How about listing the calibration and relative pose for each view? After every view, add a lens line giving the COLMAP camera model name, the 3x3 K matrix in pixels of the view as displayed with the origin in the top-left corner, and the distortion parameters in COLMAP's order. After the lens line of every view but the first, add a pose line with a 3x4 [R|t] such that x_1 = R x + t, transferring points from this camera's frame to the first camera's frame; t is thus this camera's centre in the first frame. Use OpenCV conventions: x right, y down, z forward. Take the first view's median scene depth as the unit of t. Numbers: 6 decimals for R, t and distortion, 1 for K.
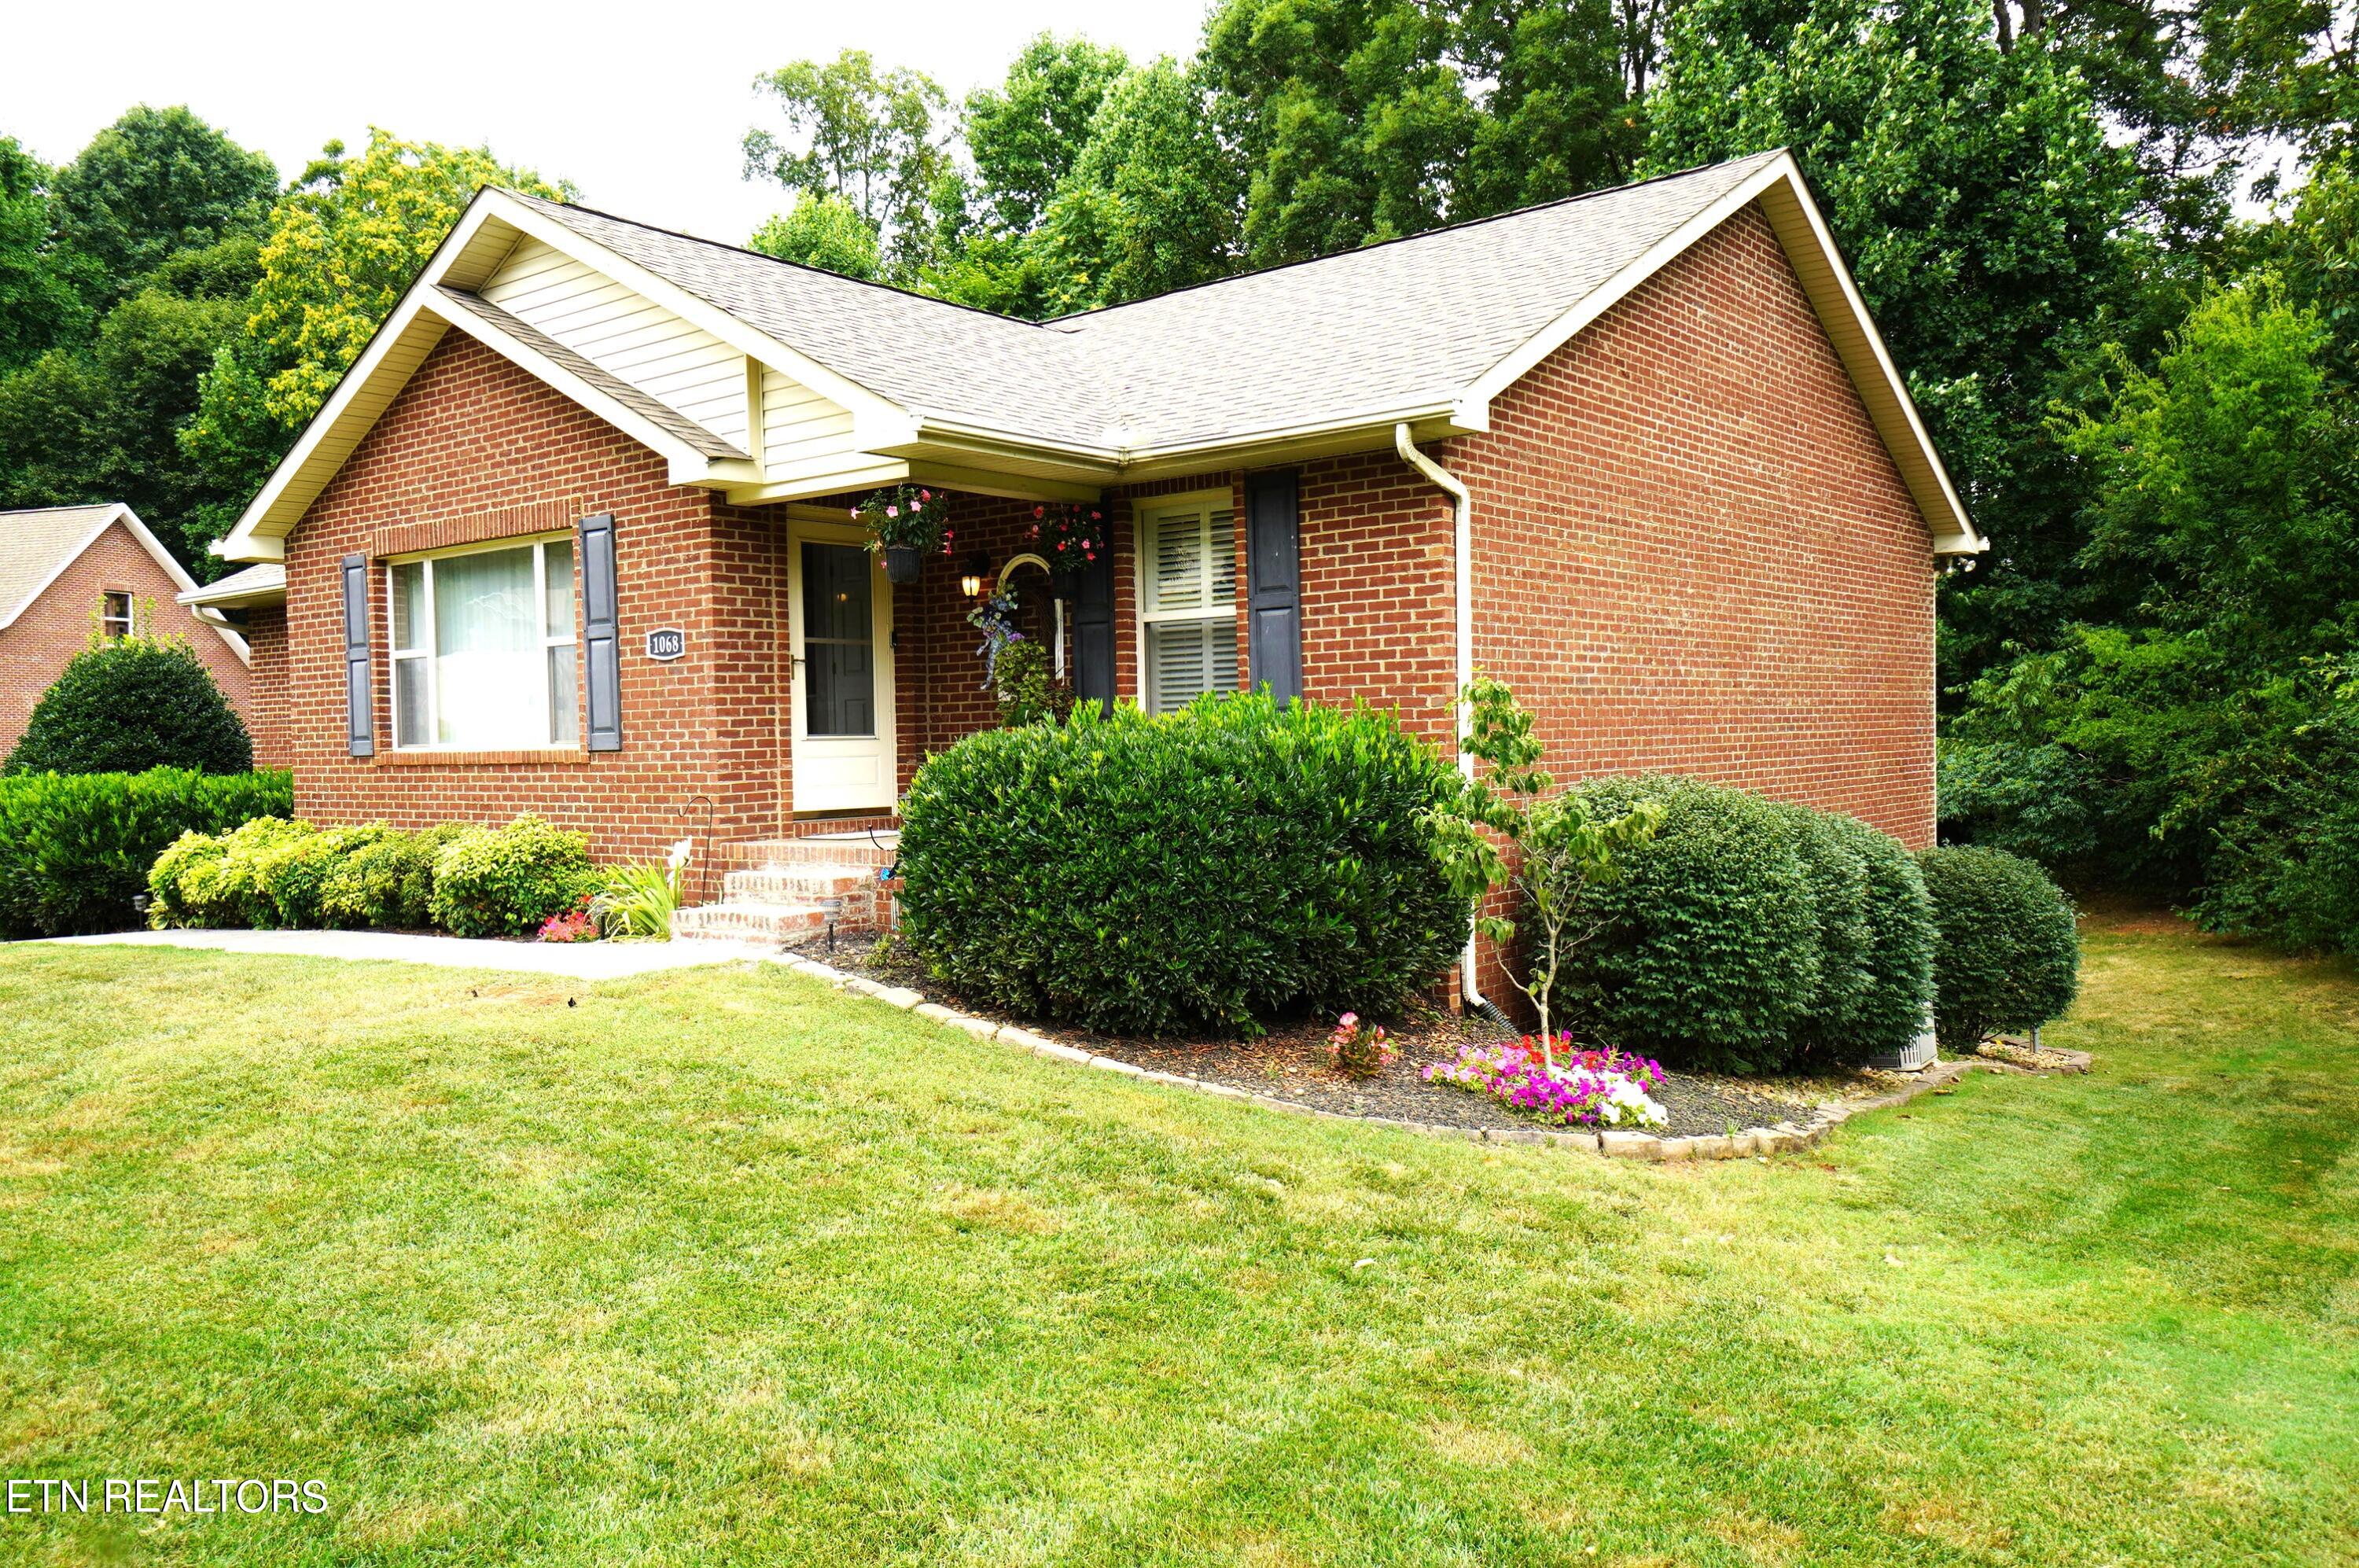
lens RADIAL K [[1764.9, 0, 1170.4], [0, 1764.9, 790.9], [0, 0, 1]] dist [0.011491, 0.005908]
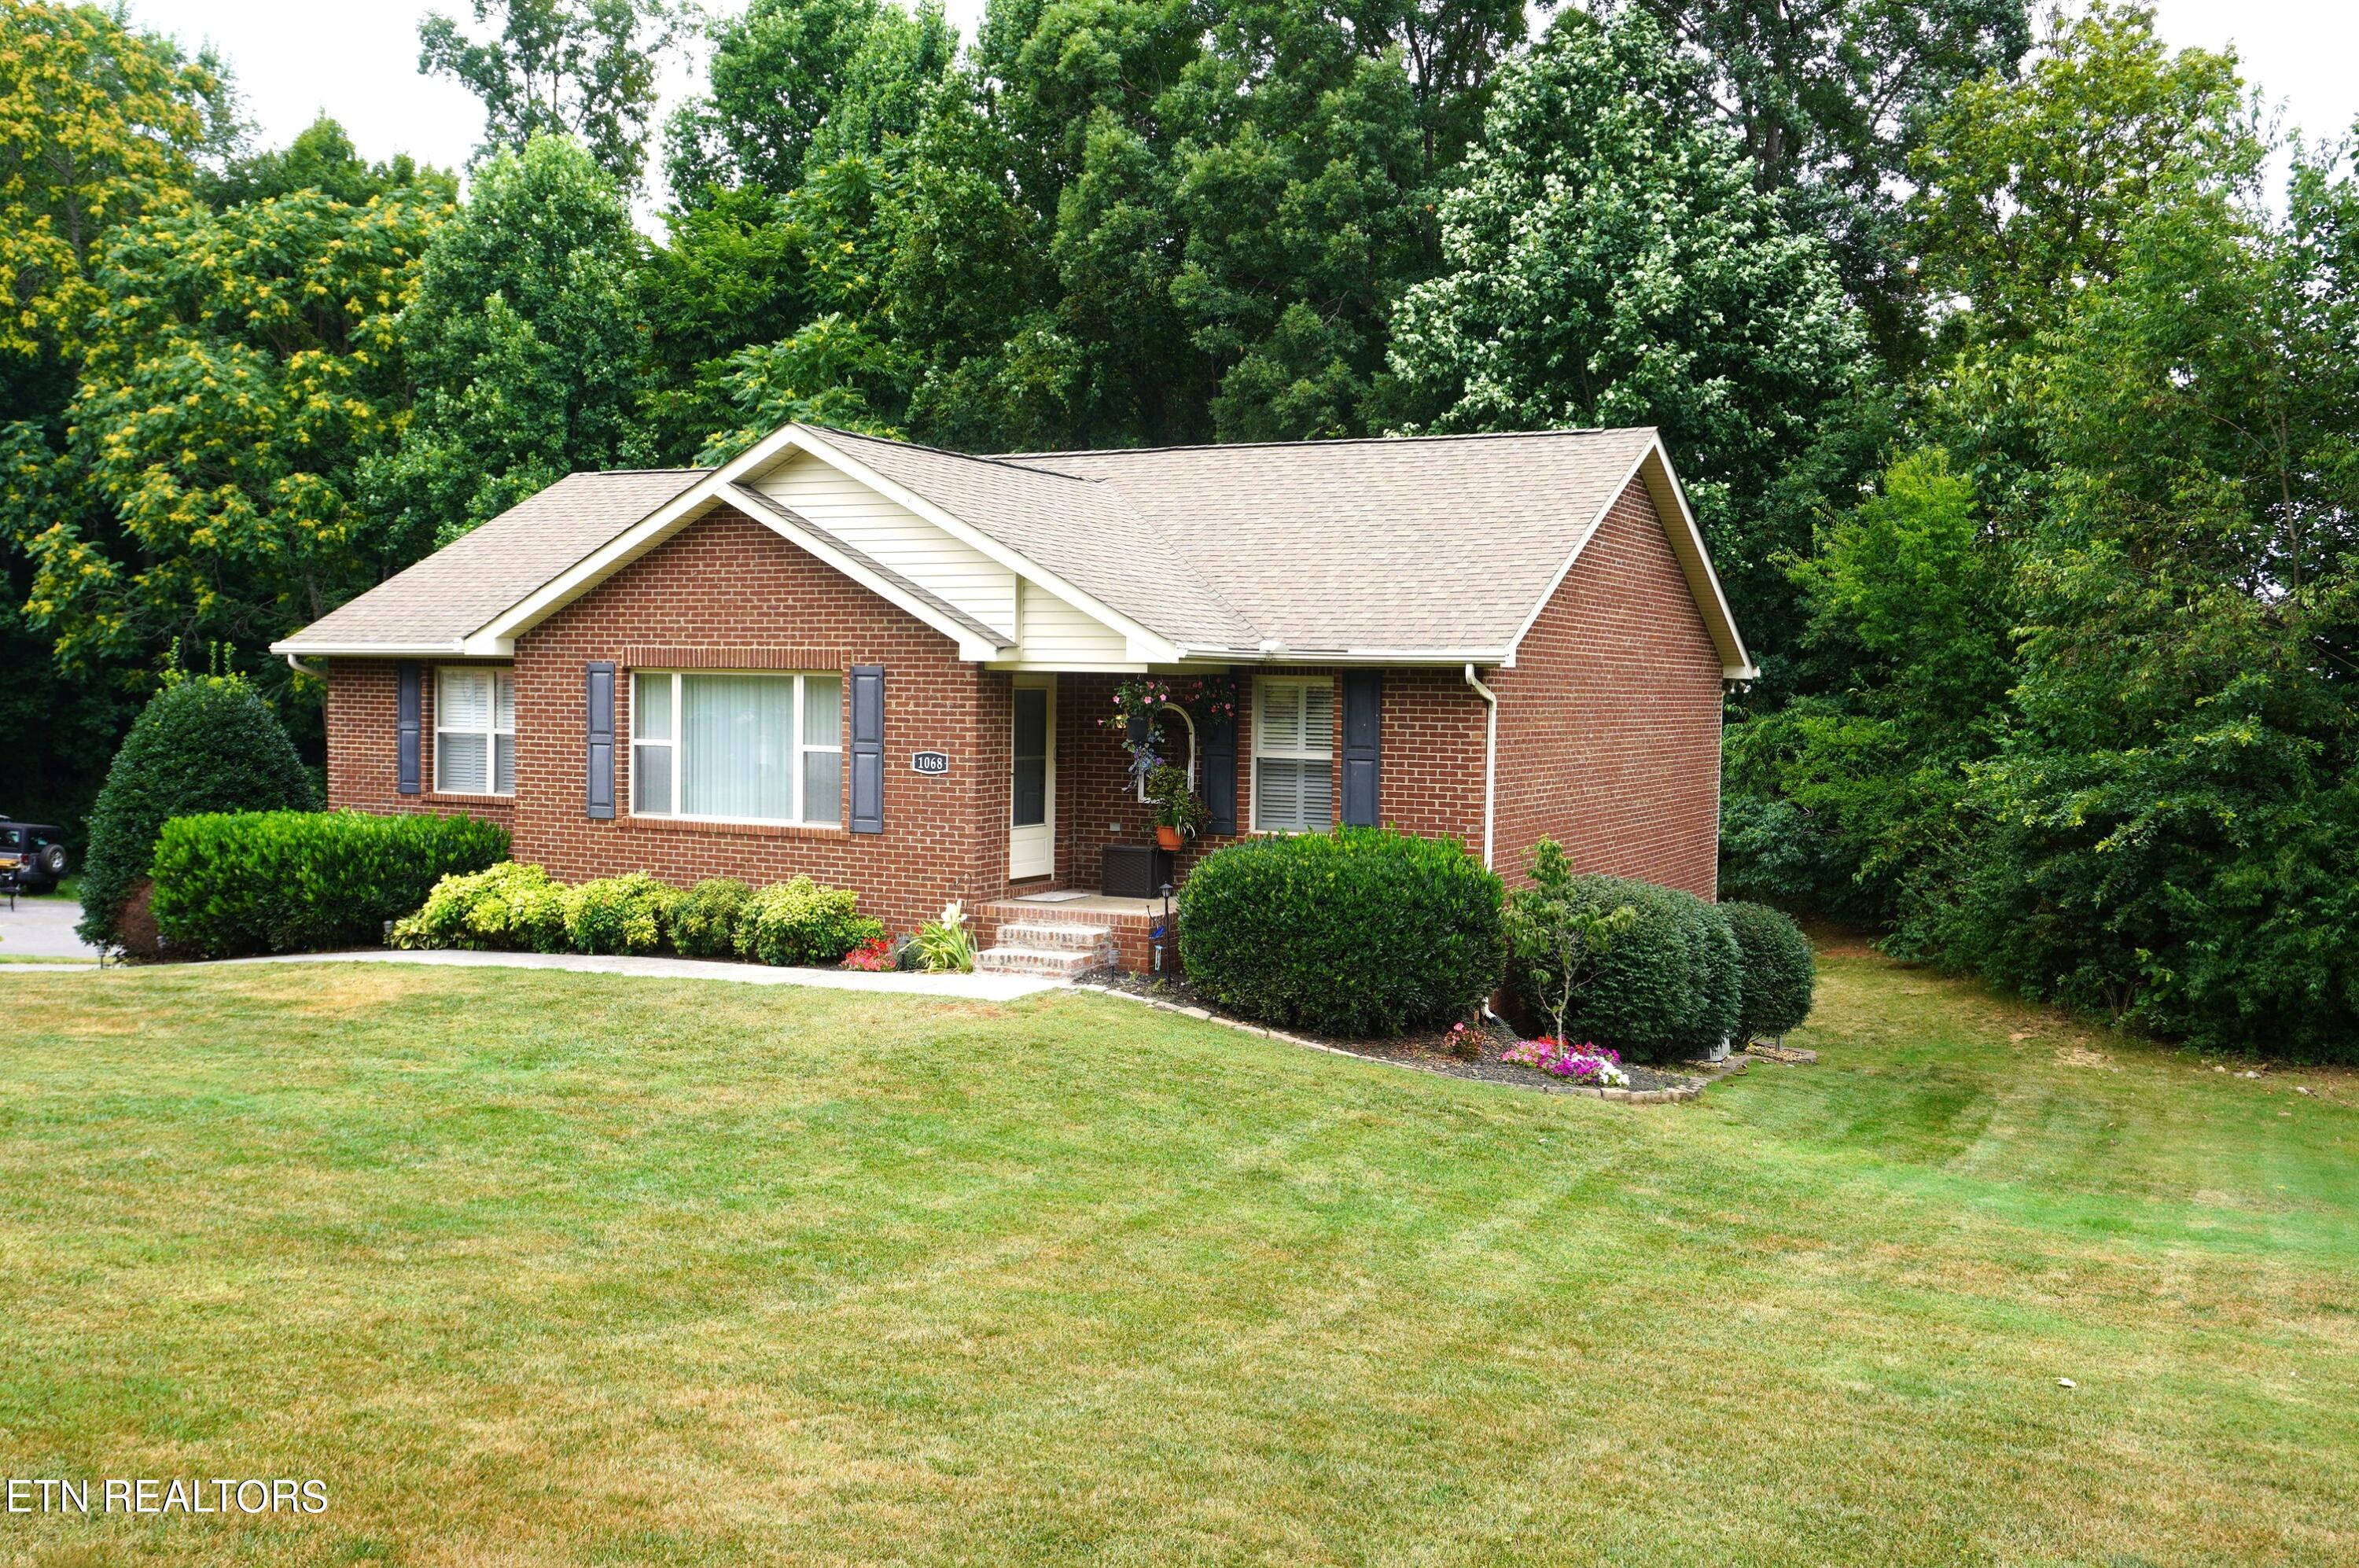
lens RADIAL K [[2167.2, 0, 1178.9], [0, 2167.2, 768.9], [0, 0, 1]] dist [-0.068467, -0.018176]
pose [[0.978802, 0.027598, 0.202940, -0.438703], [-0.029855, 0.999522, 0.008073, -0.097096], [-0.202621, -0.013960, 0.979158, -0.745538]]
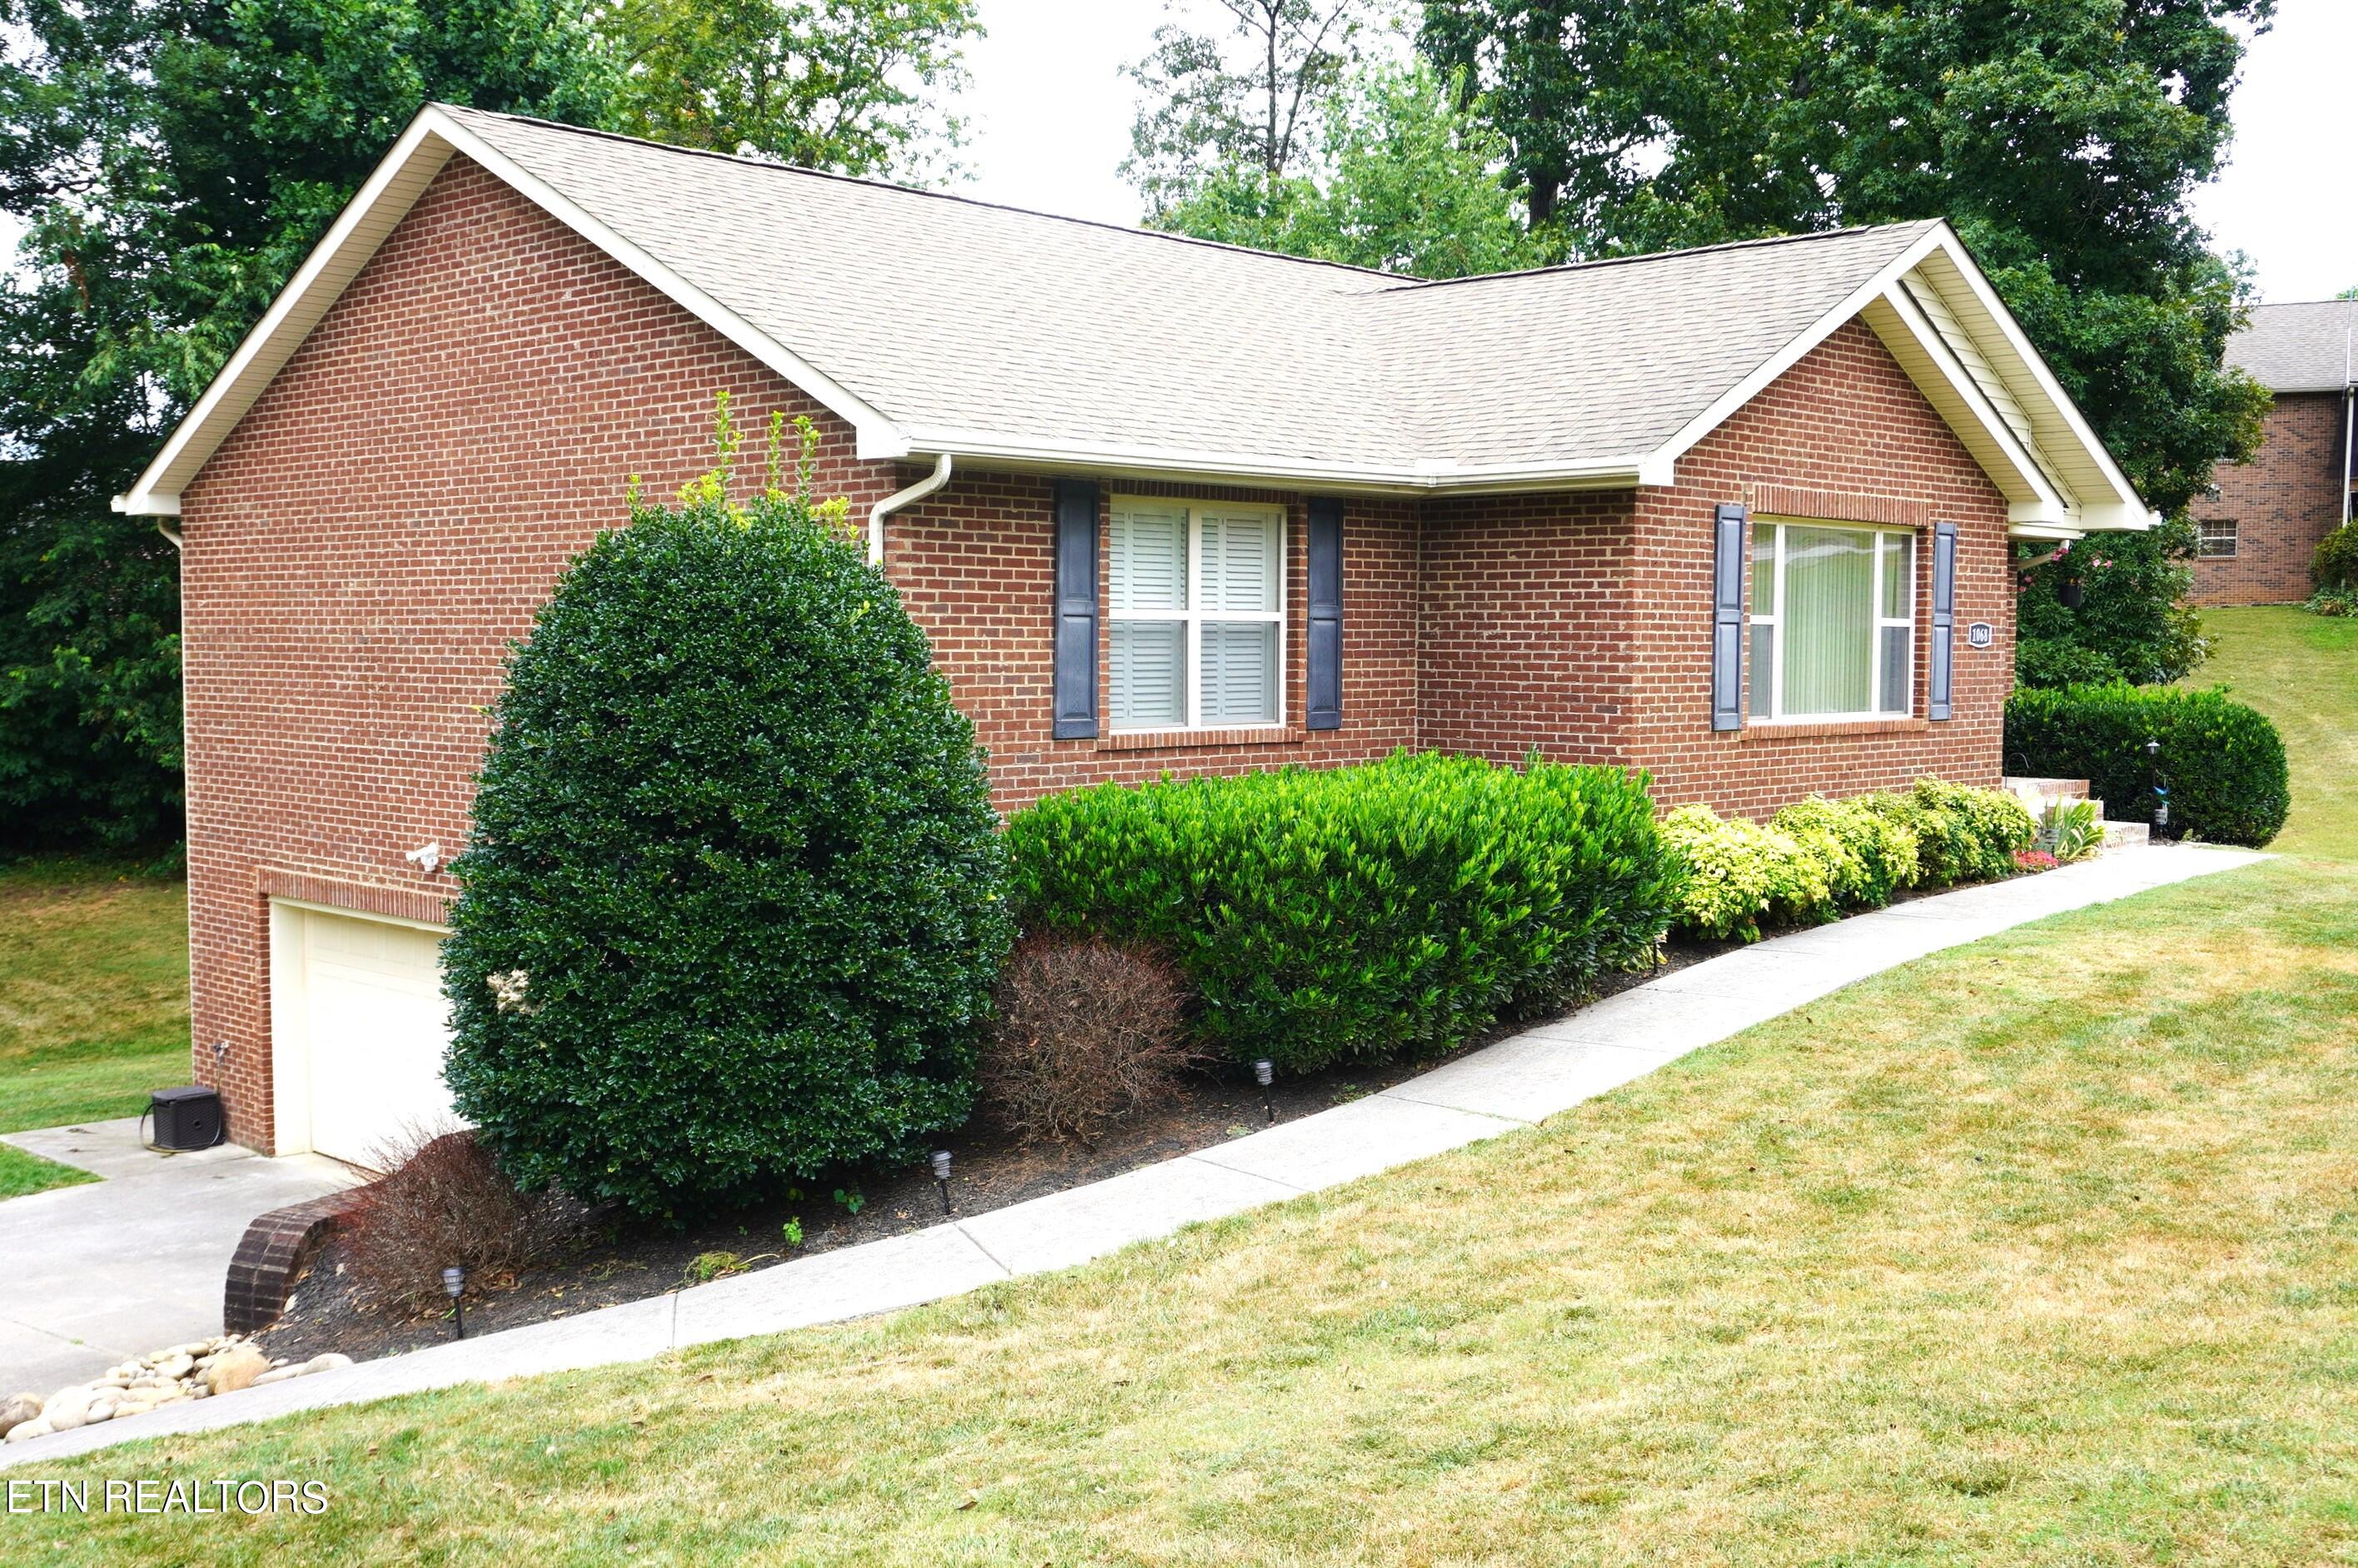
lens RADIAL K [[2388.2, 0, 1179.0], [0, 2388.2, 784.0], [0, 0, 1]] dist [-0.024909, -0.019744]
pose [[0.088509, -0.038072, 0.995347, -2.019517], [0.025147, 0.999036, 0.035977, -0.051545], [-0.995758, 0.021846, 0.089382, 1.405893]]
